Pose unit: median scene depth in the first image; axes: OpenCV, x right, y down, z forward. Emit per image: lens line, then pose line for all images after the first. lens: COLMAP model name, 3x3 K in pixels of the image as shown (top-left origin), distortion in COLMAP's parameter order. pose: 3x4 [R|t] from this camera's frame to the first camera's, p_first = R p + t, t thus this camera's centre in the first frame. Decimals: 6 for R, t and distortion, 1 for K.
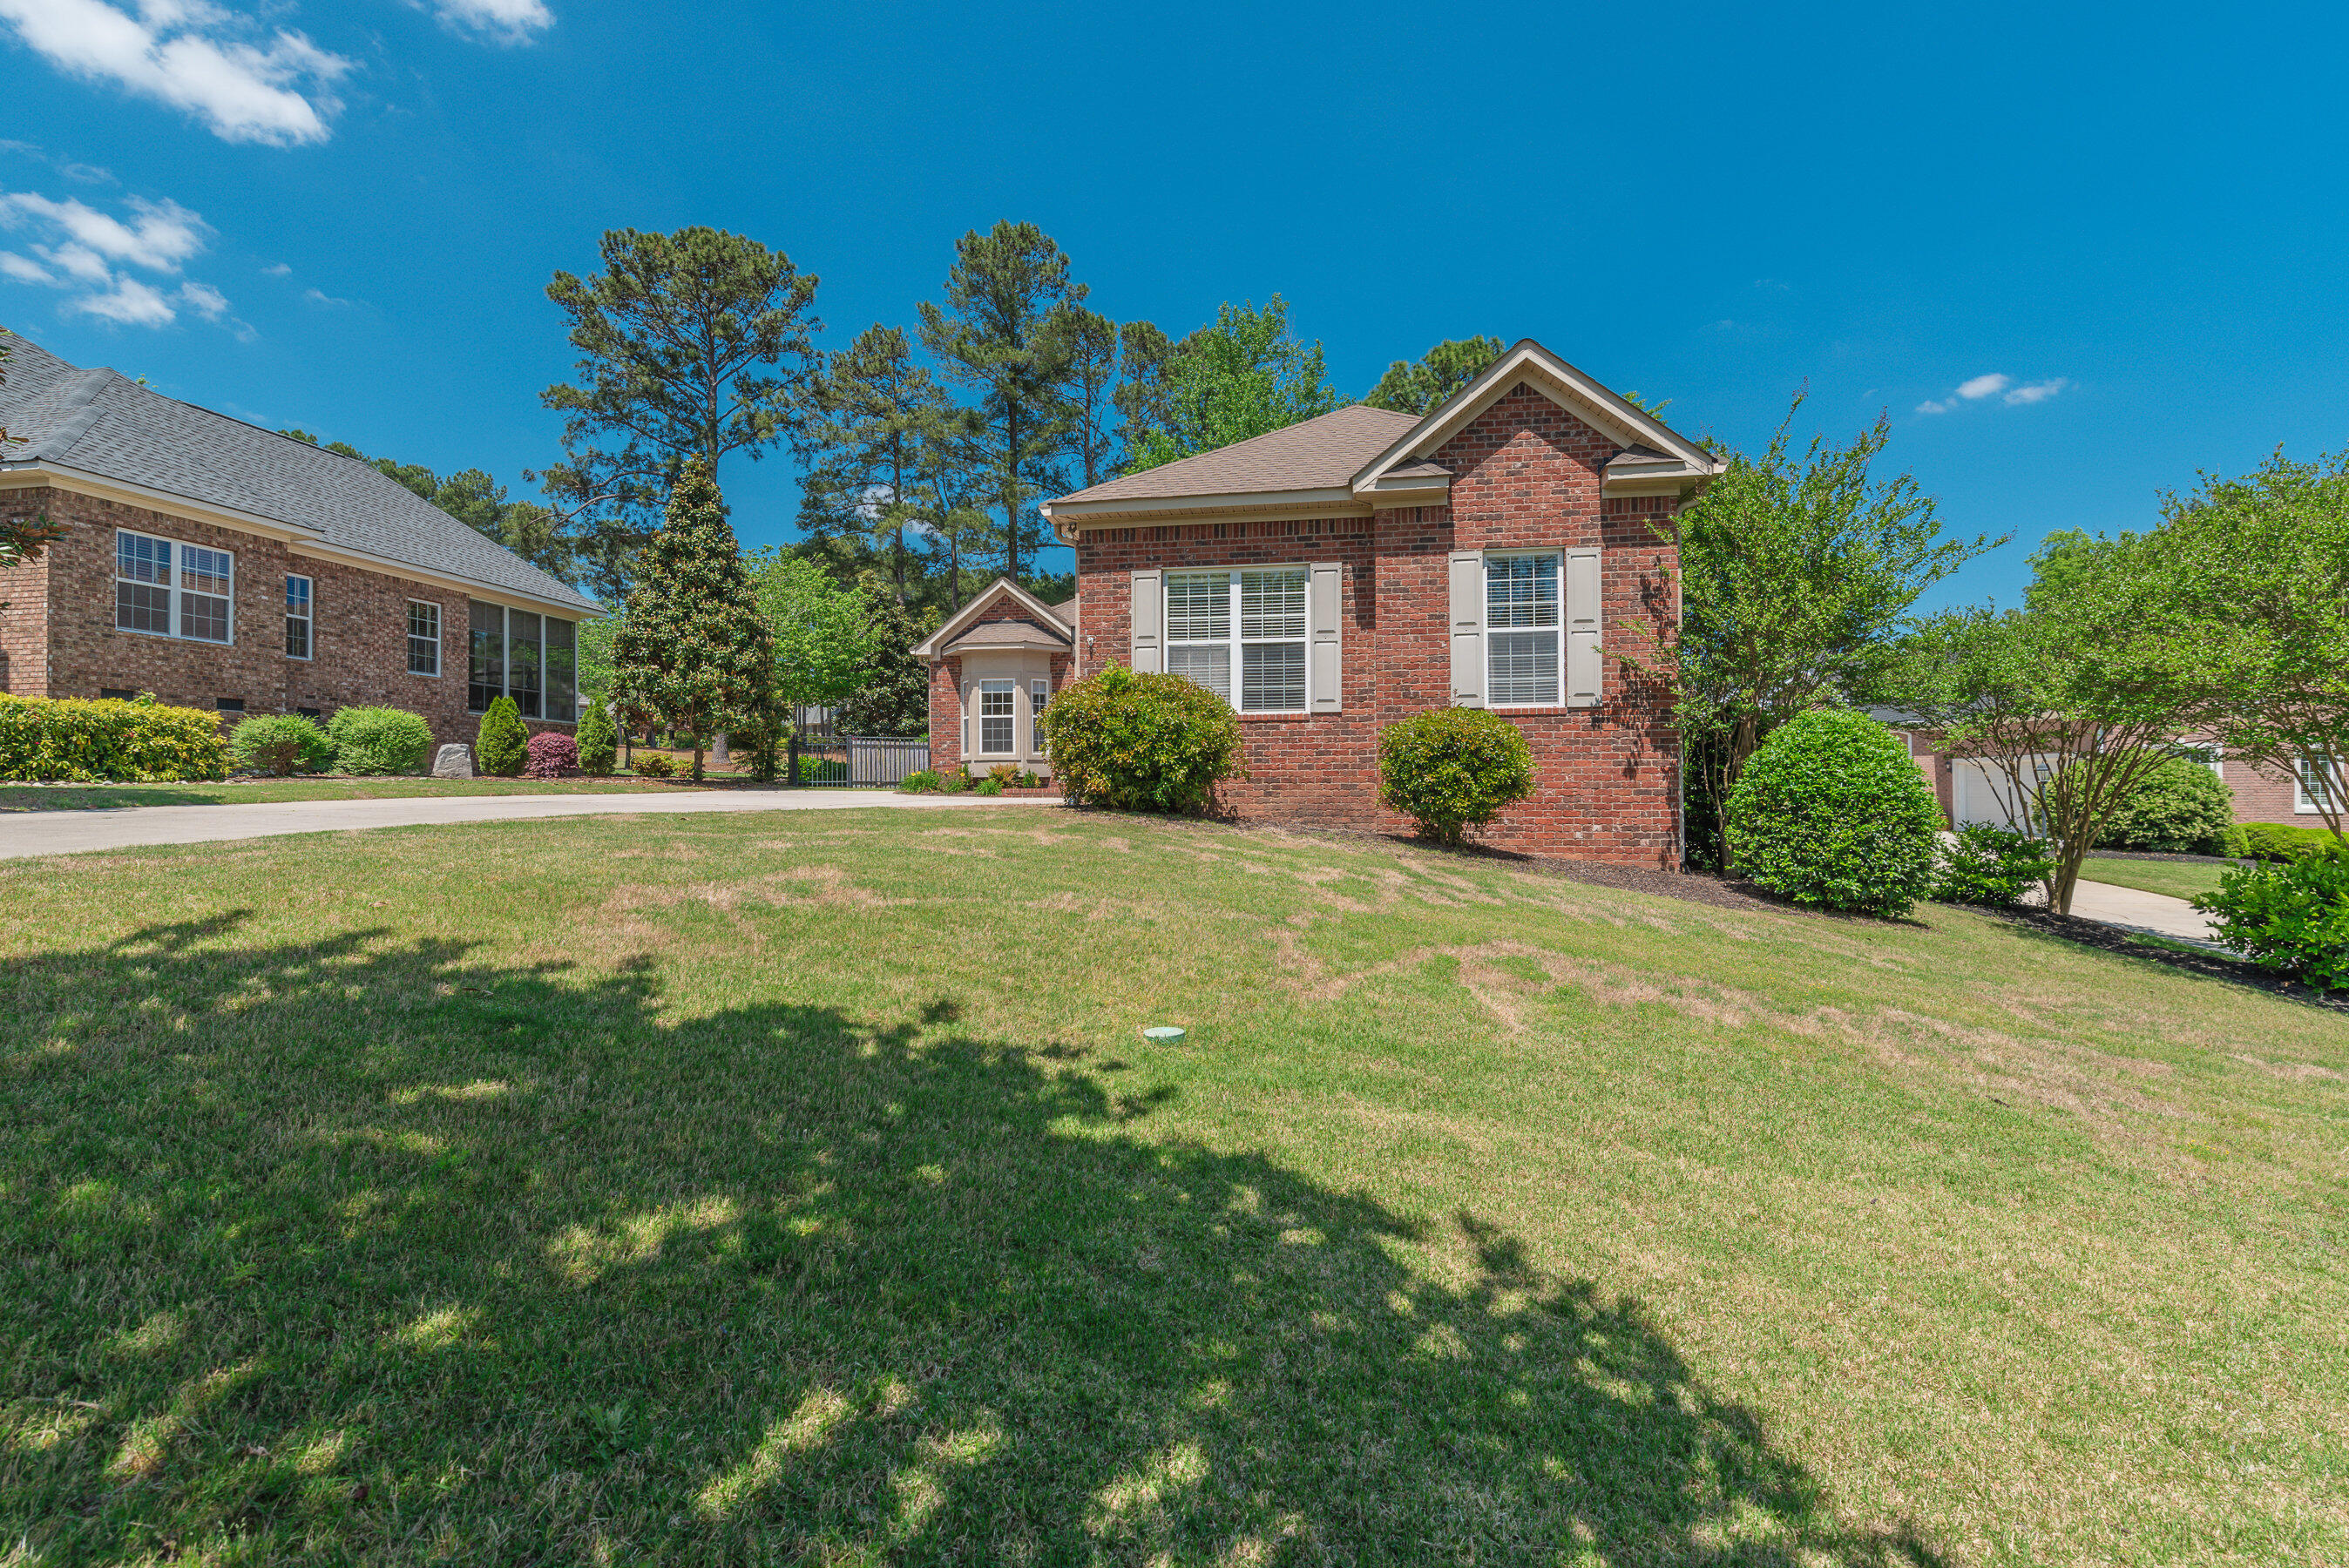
lens RADIAL K [[1015.8, 0, 1171.4], [0, 1015.8, 786.9], [0, 0, 1]] dist [0.003575, -0.000461]
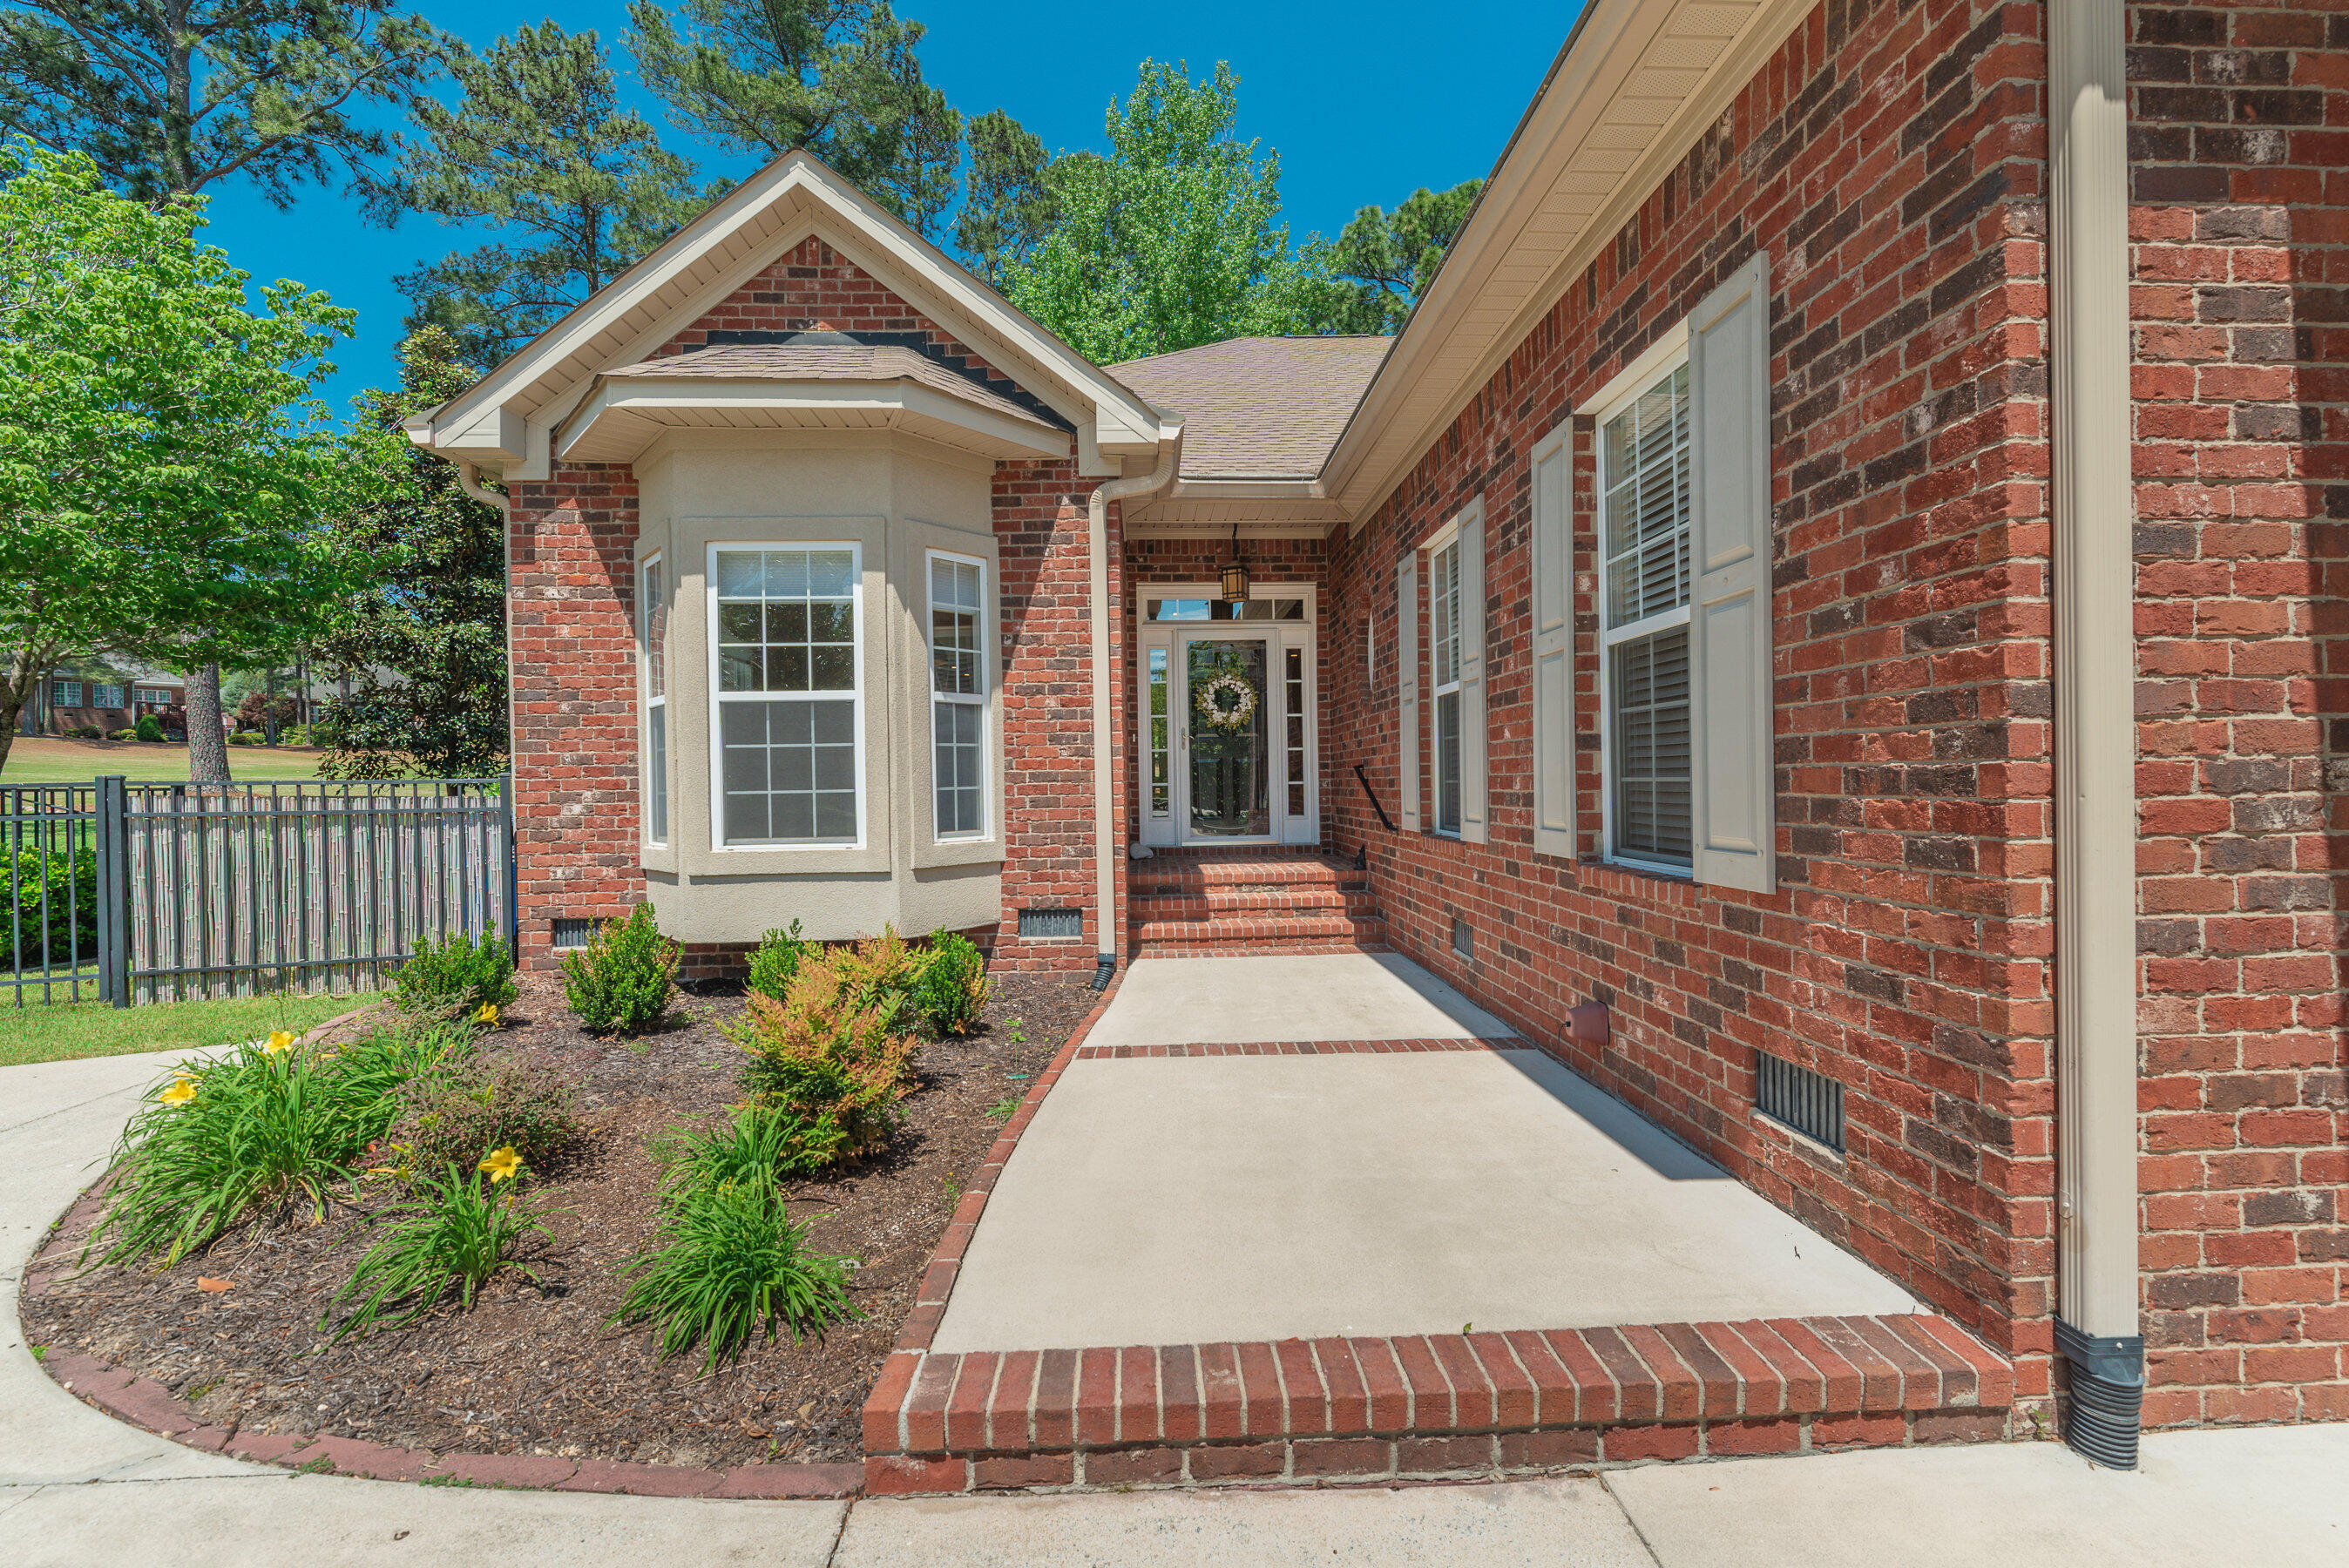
lens RADIAL K [[1015.8, 0, 1182.4], [0, 1015.8, 782.4], [0, 0, 1]] dist [0.003575, -0.000461]
pose [[0.978606, -0.012440, 0.205367, -0.248826], [0.011026, 0.999907, 0.008027, -0.095531], [-0.205447, -0.005591, 0.978652, 1.431315]]
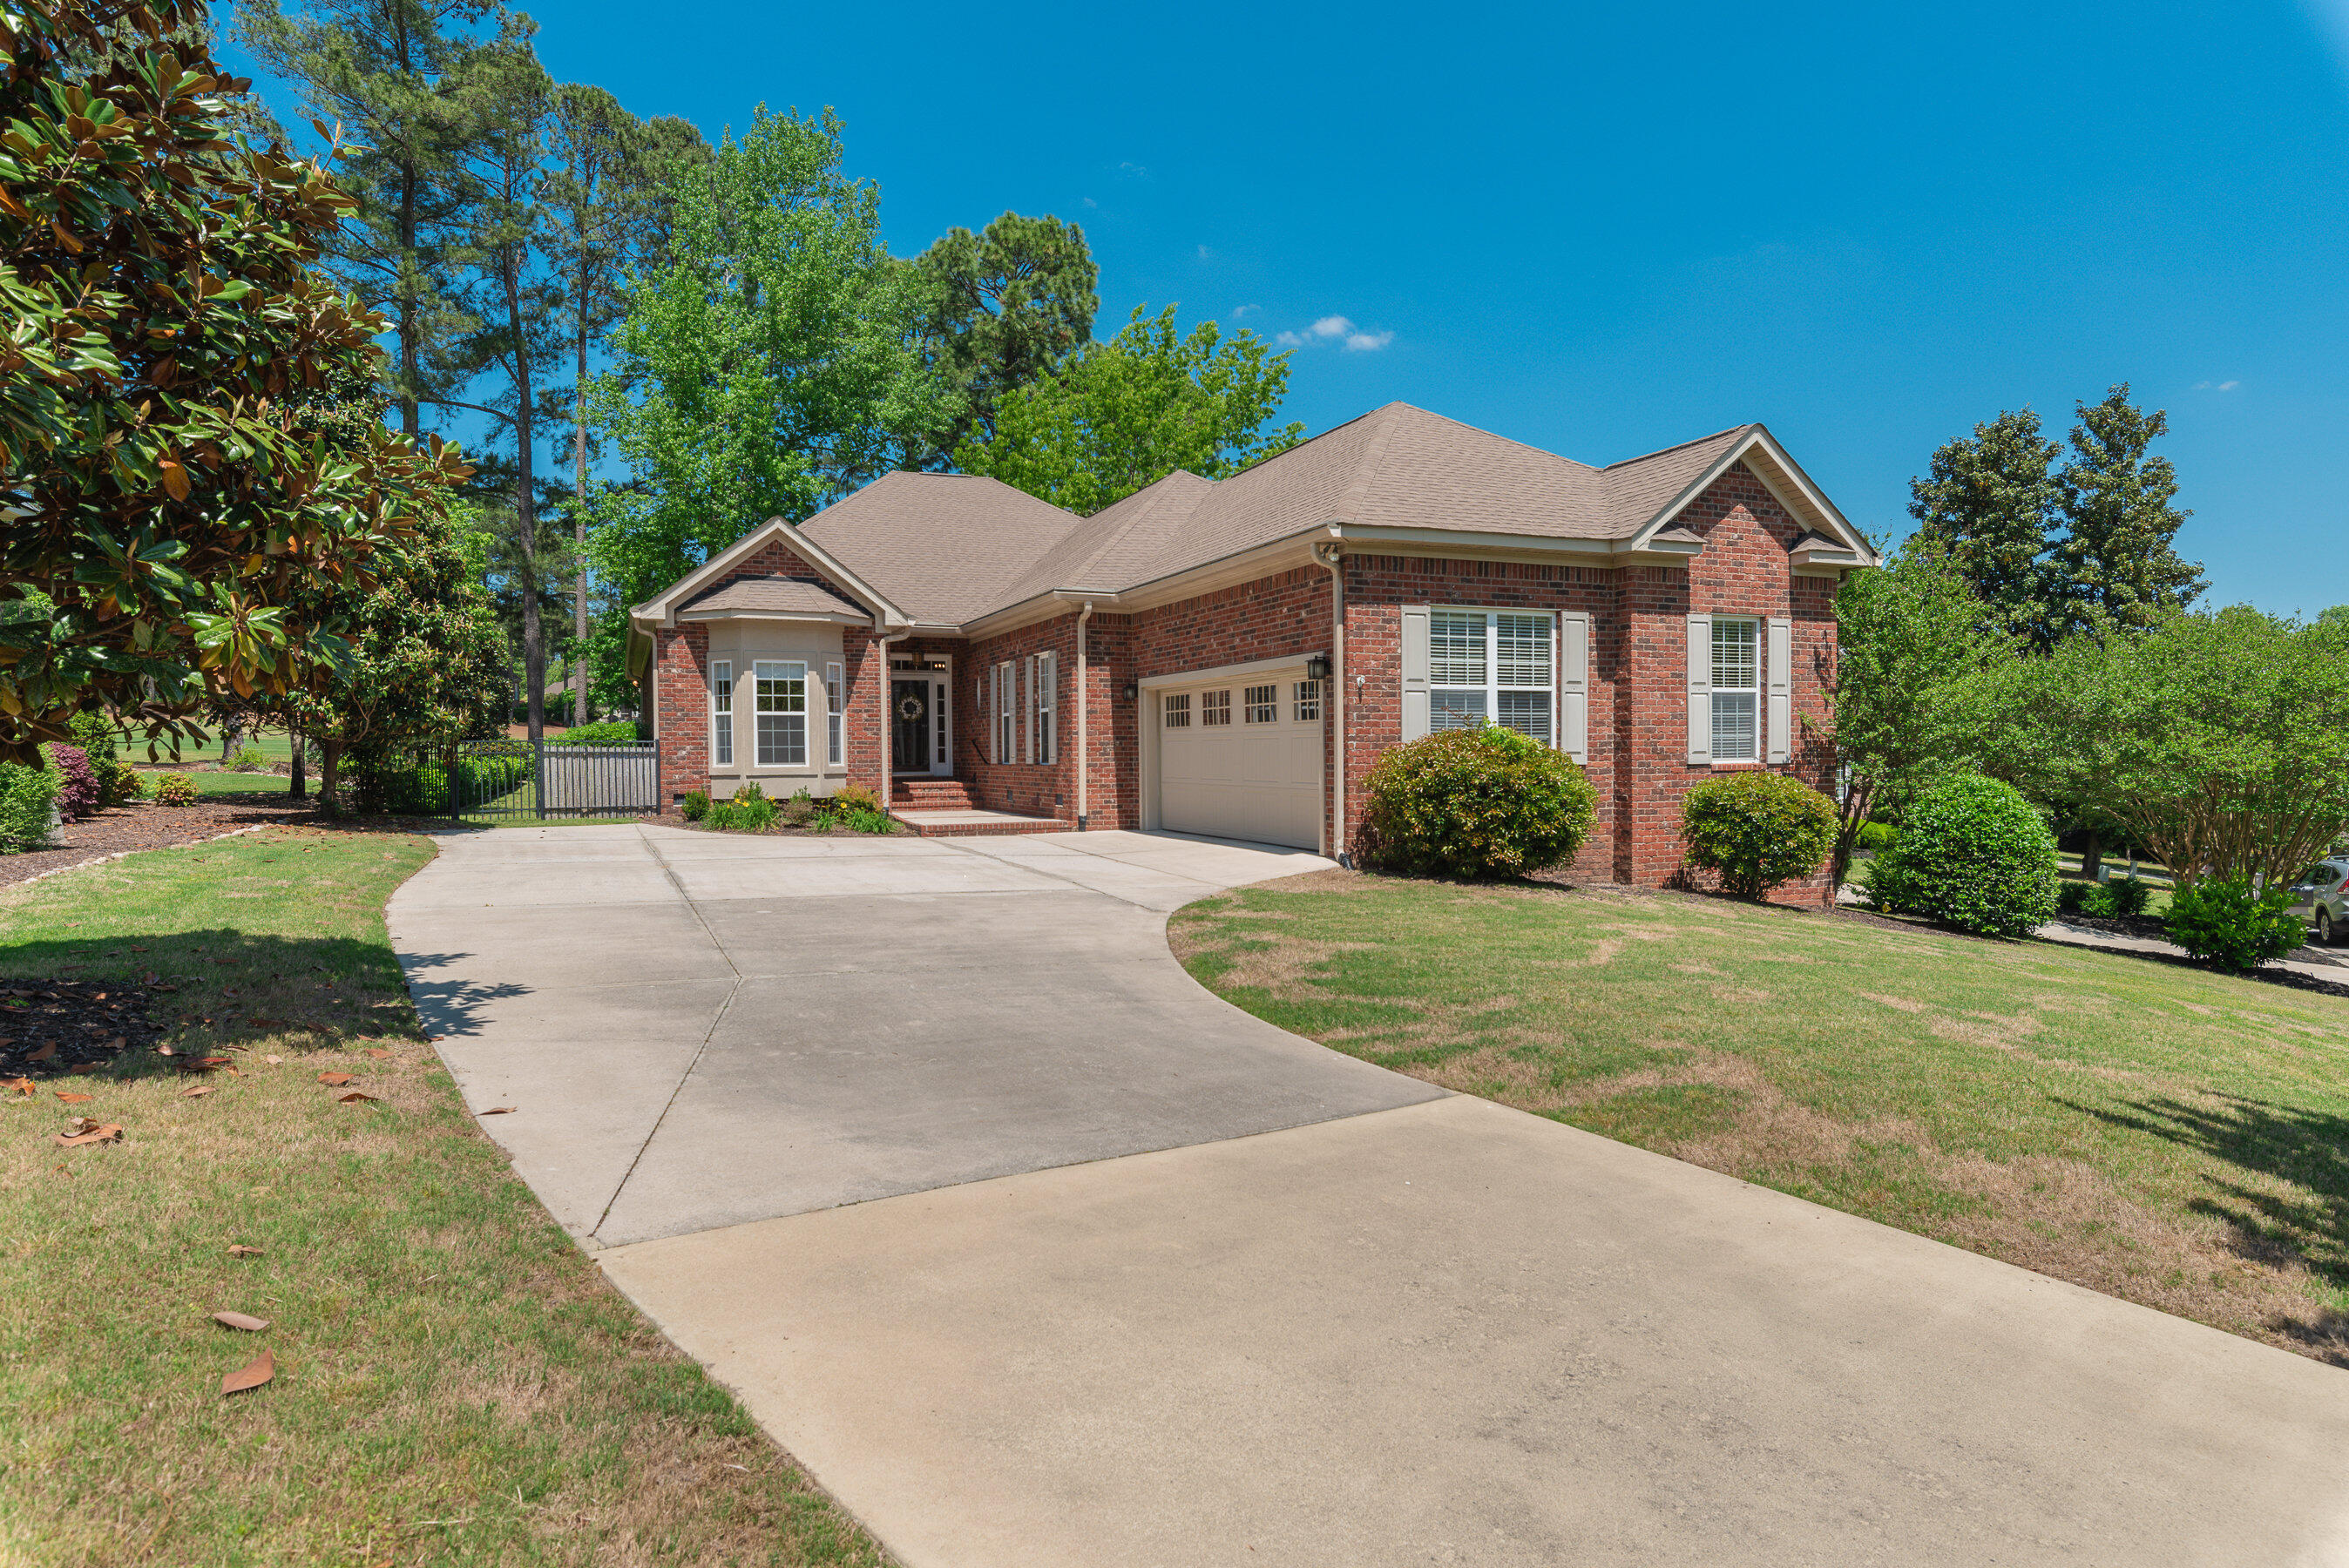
lens RADIAL K [[1343.6, 0, 1183.6], [0, 1343.6, 781.7], [0, 0, 1]] dist [0.007718, 0.001862]
pose [[0.843862, -0.014797, 0.536357, -0.850874], [0.000421, 0.999638, 0.026915, -0.090617], [-0.536560, -0.022487, 0.843562, 0.104155]]
